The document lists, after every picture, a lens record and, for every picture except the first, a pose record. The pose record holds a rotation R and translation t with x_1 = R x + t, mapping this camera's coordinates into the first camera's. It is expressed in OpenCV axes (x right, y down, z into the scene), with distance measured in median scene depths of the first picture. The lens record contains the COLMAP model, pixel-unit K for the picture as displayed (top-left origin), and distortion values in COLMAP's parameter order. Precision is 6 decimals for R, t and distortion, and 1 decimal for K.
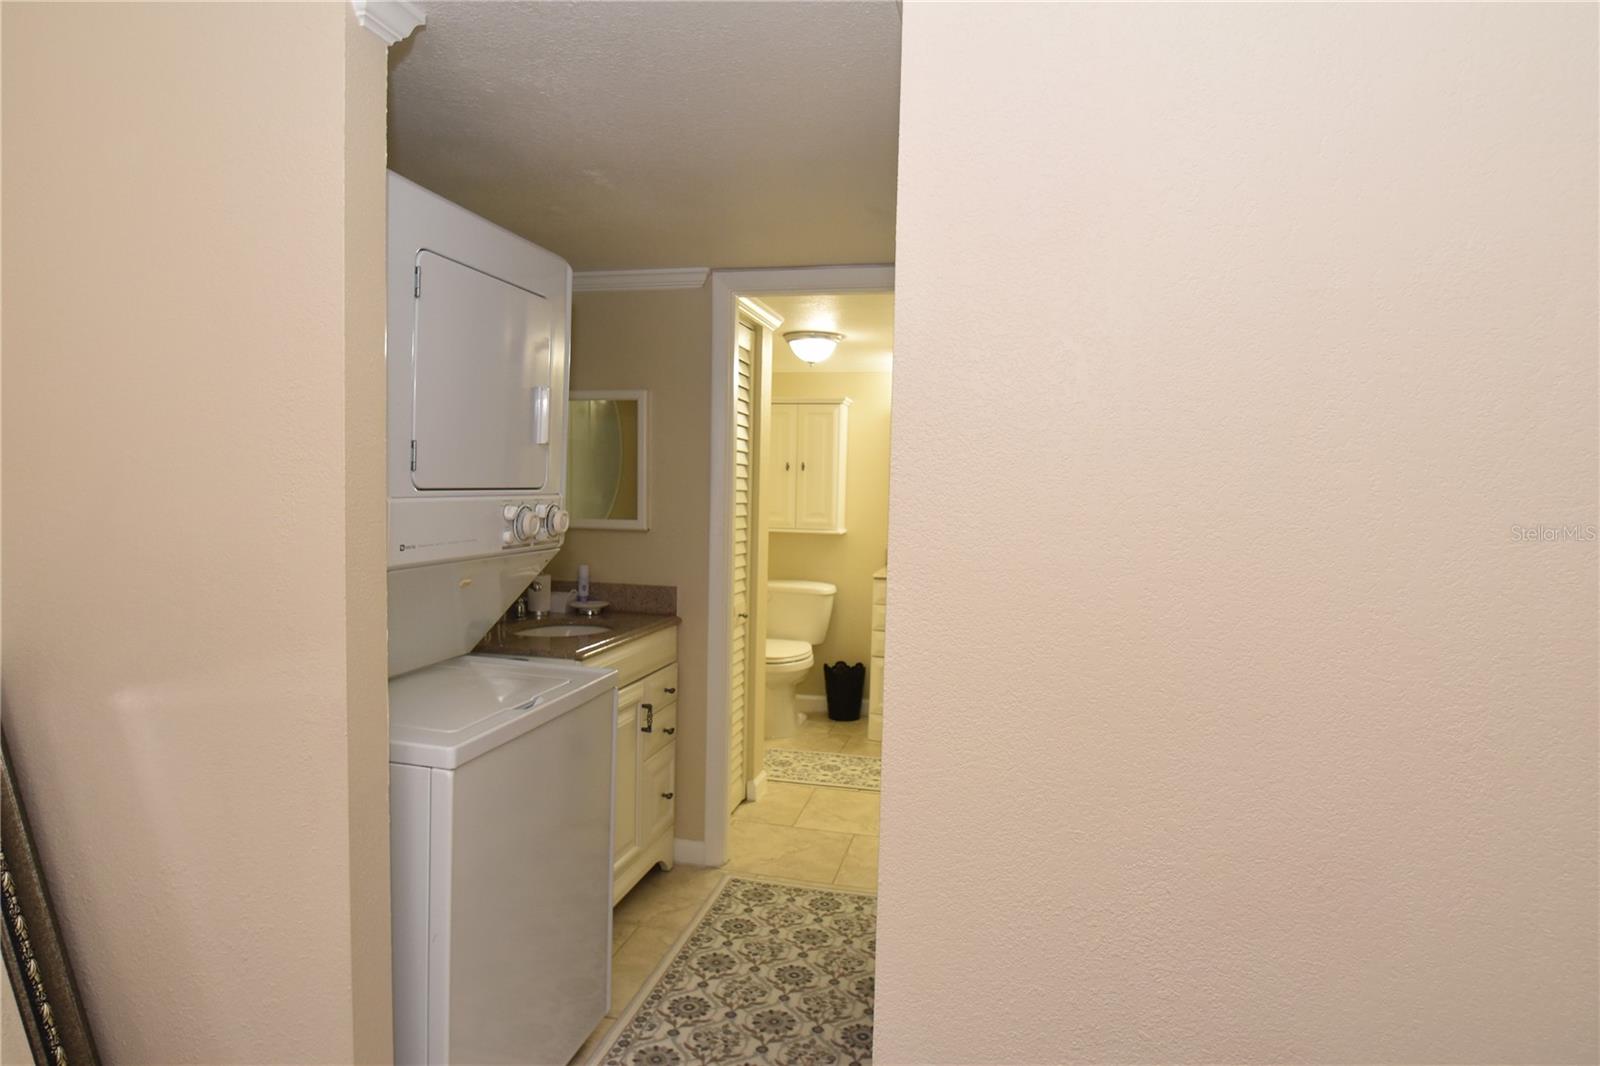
lens RADIAL K [[921.9, 0, 800.0], [0, 921.9, 533.0], [0, 0, 1]] dist [-0.000176, -0.000157]
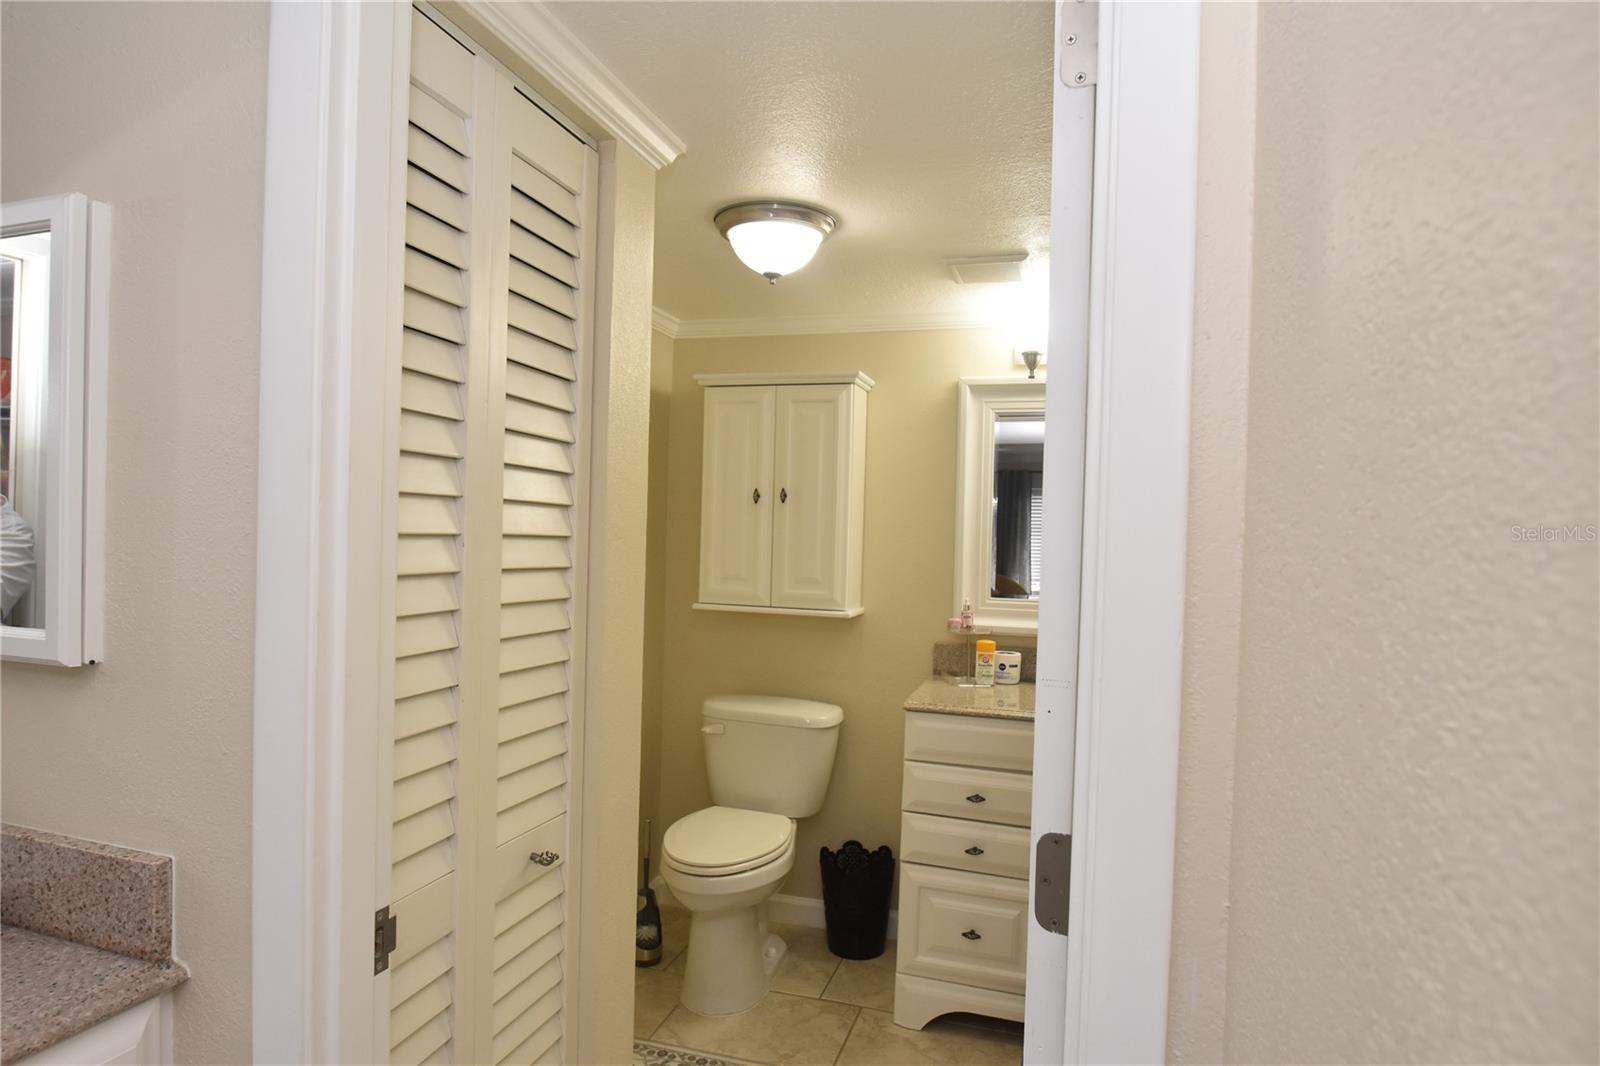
lens RADIAL K [[921.9, 0, 800.0], [0, 921.9, 533.0], [0, 0, 1]] dist [-0.000176, -0.000157]
pose [[0.997681, 0.008160, -0.067571, 0.051121], [-0.011675, 0.998590, -0.051792, -0.020655], [0.067053, 0.052460, 0.996369, 0.443956]]
